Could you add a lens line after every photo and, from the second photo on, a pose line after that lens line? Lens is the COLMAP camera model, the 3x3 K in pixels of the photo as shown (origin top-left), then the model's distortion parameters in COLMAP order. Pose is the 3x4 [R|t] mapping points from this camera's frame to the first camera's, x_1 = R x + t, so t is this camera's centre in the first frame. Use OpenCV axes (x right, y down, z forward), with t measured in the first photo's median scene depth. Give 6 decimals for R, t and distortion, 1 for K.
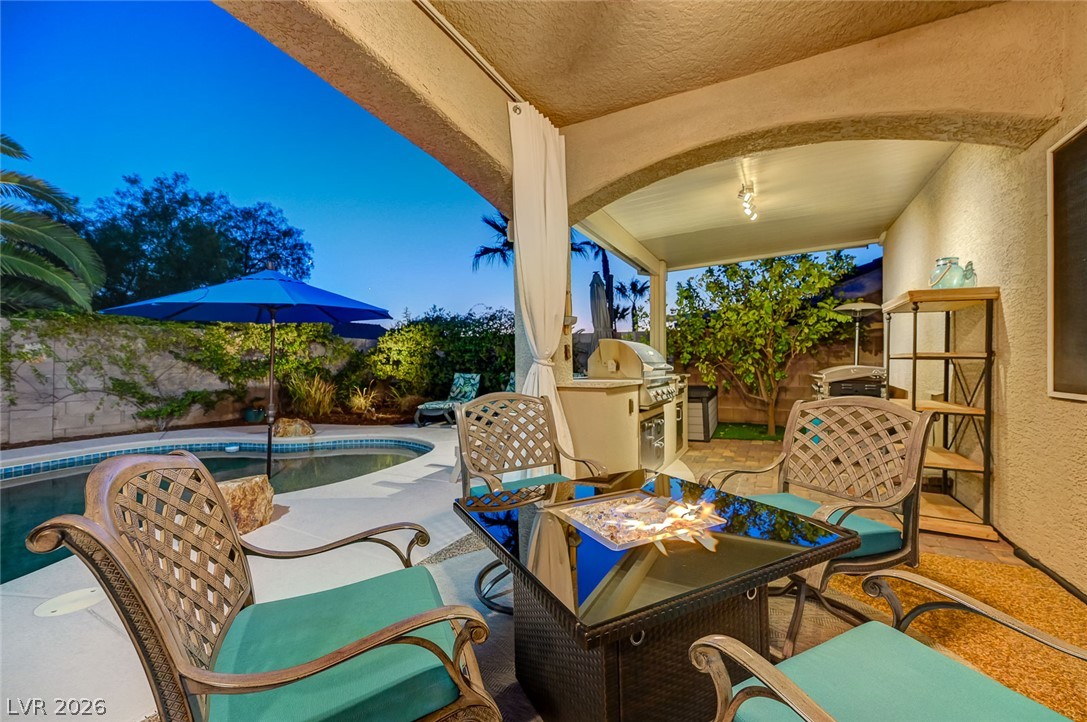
lens RADIAL K [[430.9, 0, 548.9], [0, 430.9, 360.3], [0, 0, 1]] dist [-0.000760, -0.000287]
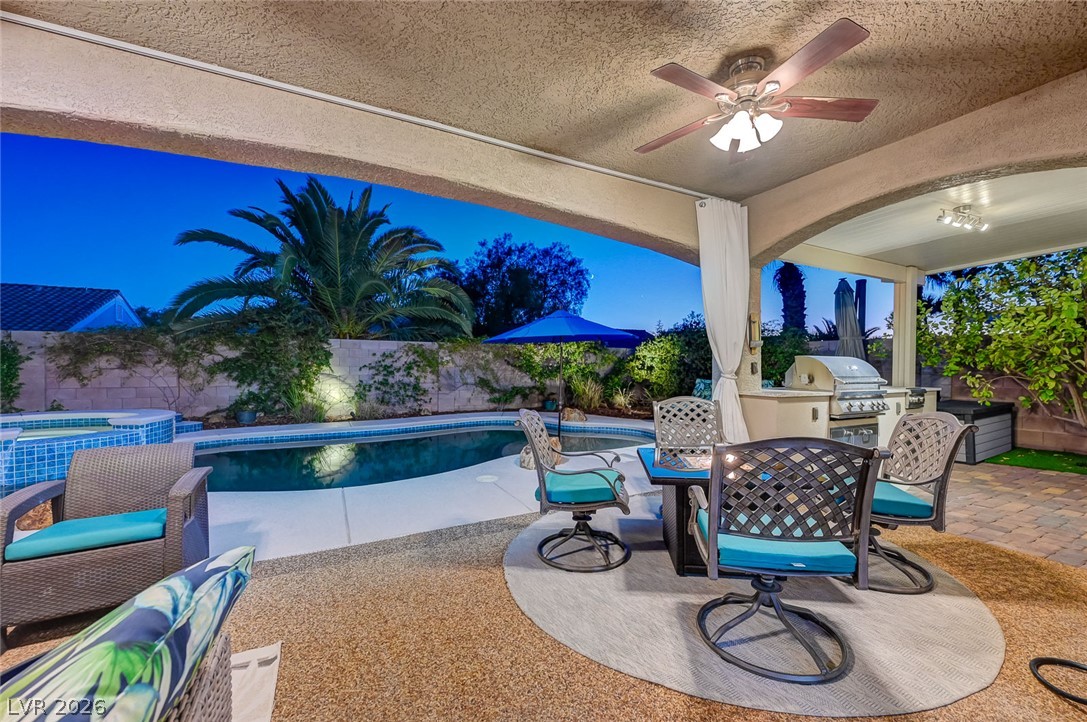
lens RADIAL K [[434.5, 0, 549.0], [0, 434.5, 368.6], [0, 0, 1]] dist [0.000449, -0.000130]
pose [[0.826131, 0.013177, -0.563324, 0.113355], [-0.004784, 0.999855, 0.016372, -0.015153], [0.563457, -0.010830, 0.826074, -0.177236]]
